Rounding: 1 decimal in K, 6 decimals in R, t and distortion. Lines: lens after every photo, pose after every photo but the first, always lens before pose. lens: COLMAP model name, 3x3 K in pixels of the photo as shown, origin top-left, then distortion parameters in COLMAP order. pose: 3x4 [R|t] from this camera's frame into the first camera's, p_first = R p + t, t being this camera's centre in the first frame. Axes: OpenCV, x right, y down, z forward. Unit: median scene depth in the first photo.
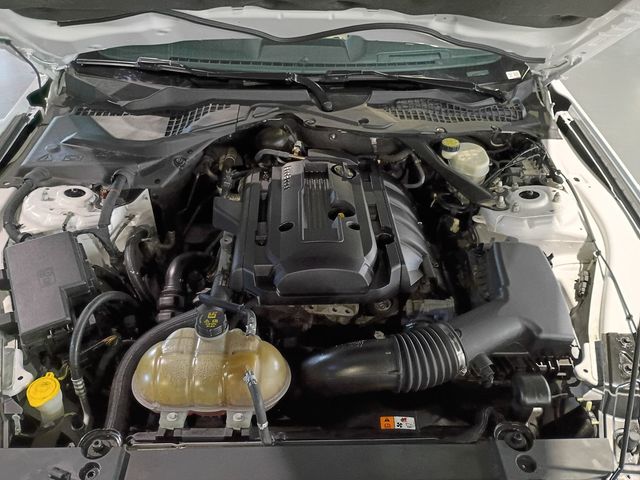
lens RADIAL K [[539.2, 0, 310.1], [0, 539.2, 239.7], [0, 0, 1]] dist [0.019330, 0.002386]
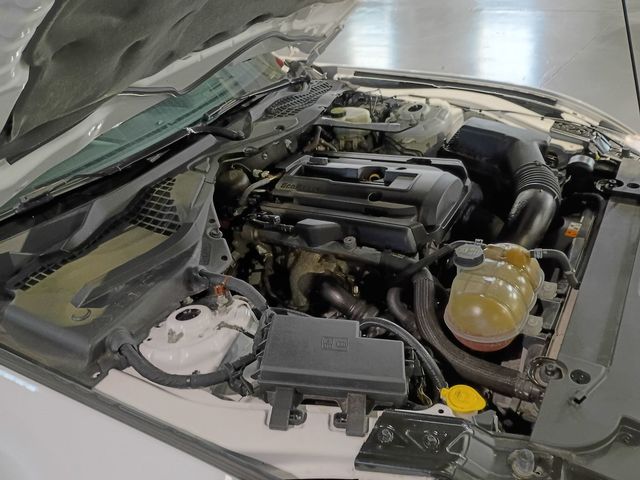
lens RADIAL K [[558.8, 0, 320.0], [0, 558.8, 240.0], [0, 0, 1]] dist [0.047993, -0.070066]
pose [[0.544954, -0.533633, 0.646731, -0.679886], [0.640664, 0.762600, 0.089397, -0.097856], [-0.540902, 0.365620, 0.757461, 0.199243]]
